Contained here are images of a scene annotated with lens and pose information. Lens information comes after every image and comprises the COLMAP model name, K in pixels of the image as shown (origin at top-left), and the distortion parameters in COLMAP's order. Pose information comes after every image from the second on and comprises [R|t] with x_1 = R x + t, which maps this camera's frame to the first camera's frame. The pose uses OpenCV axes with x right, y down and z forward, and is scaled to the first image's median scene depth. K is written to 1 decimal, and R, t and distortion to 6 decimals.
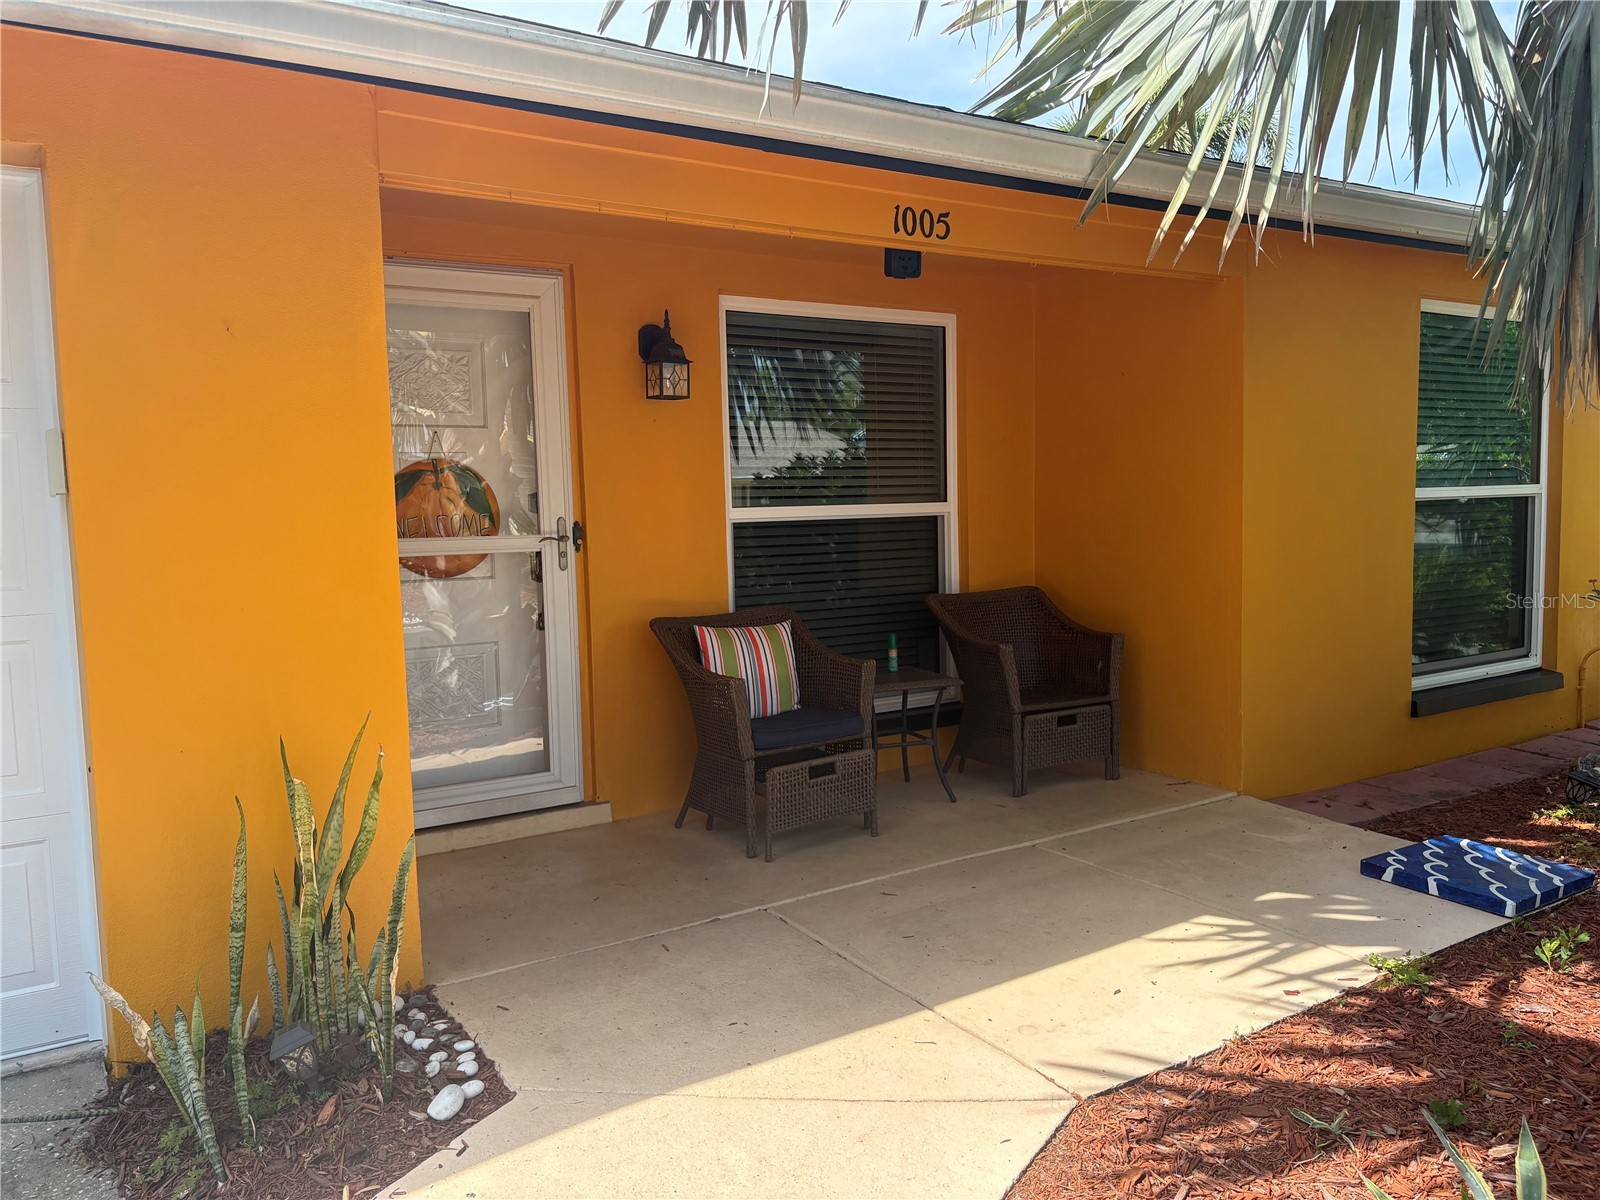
lens RADIAL K [[1206.7, 0, 806.2], [0, 1206.7, 601.1], [0, 0, 1]] dist [0.039791, -0.041346]
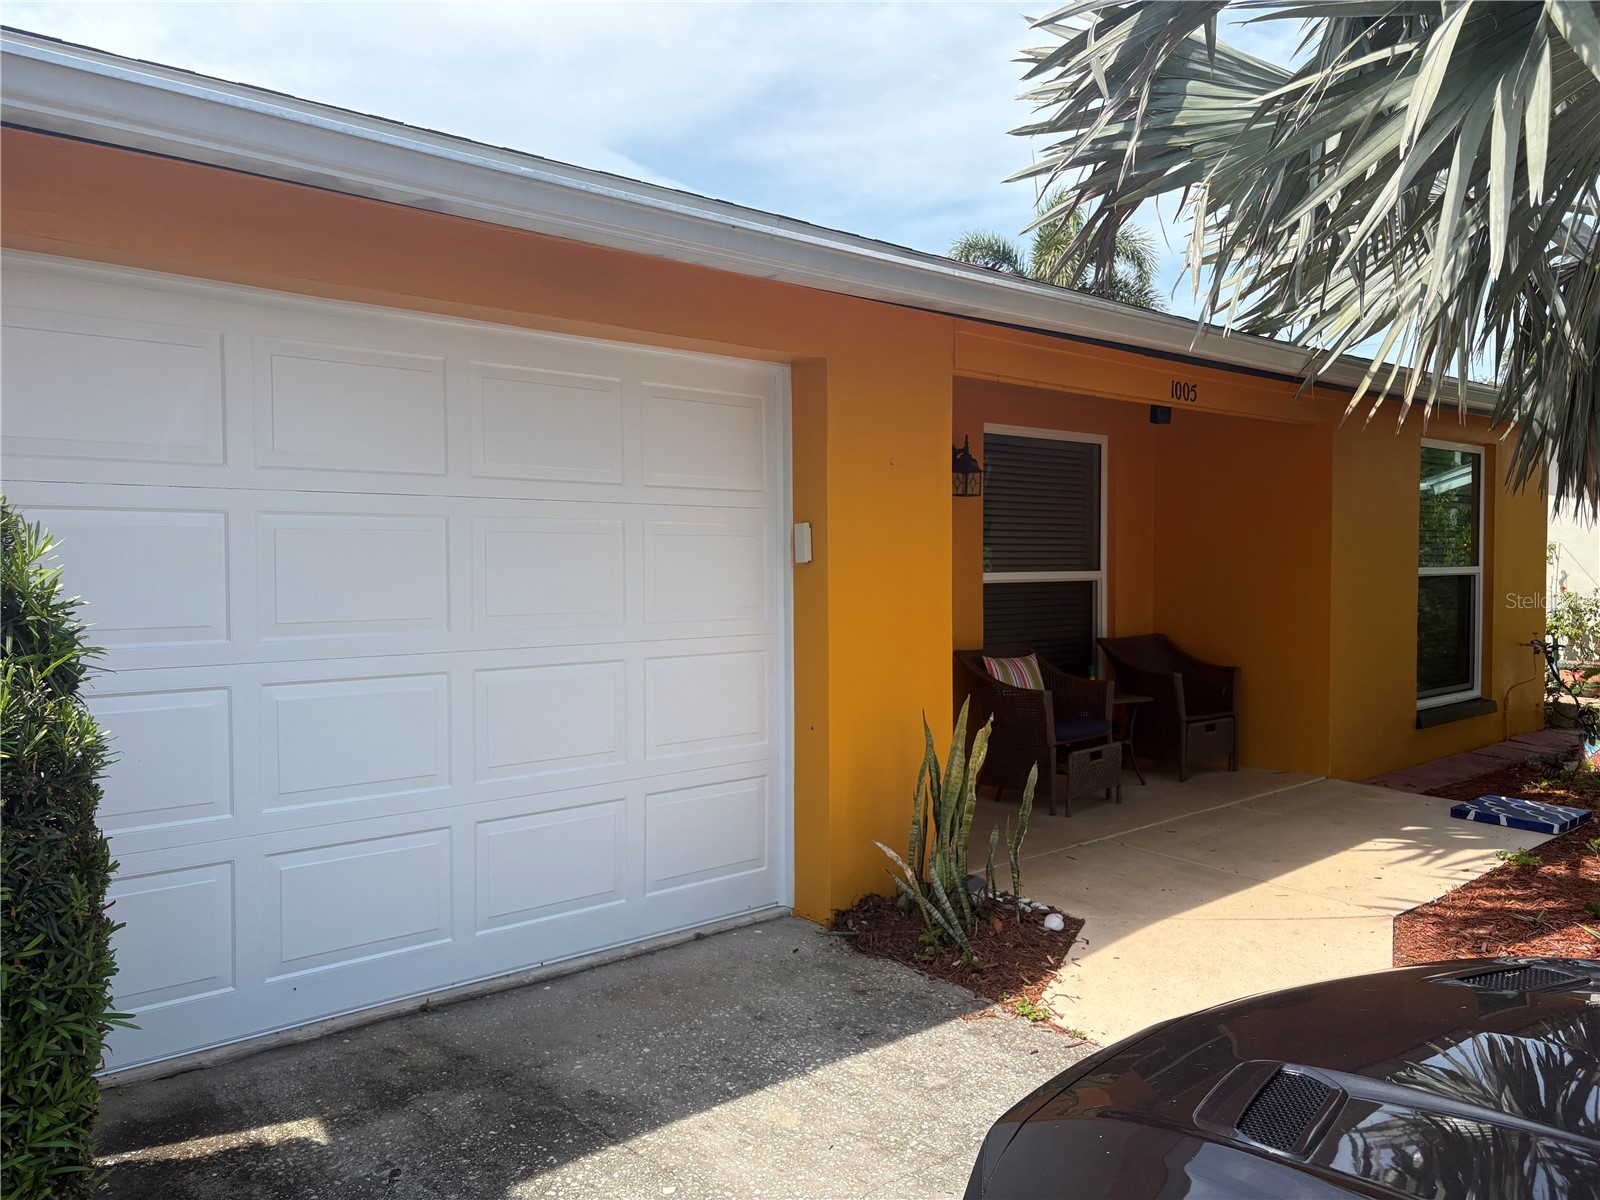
lens RADIAL K [[1206.7, 0, 796.7], [0, 1206.7, 600.9], [0, 0, 1]] dist [0.039791, -0.041346]
pose [[0.989127, 0.014242, 0.146374, -0.541760], [-0.006384, 0.998520, -0.054015, 0.035354], [-0.146926, 0.052494, 0.987754, -0.382167]]
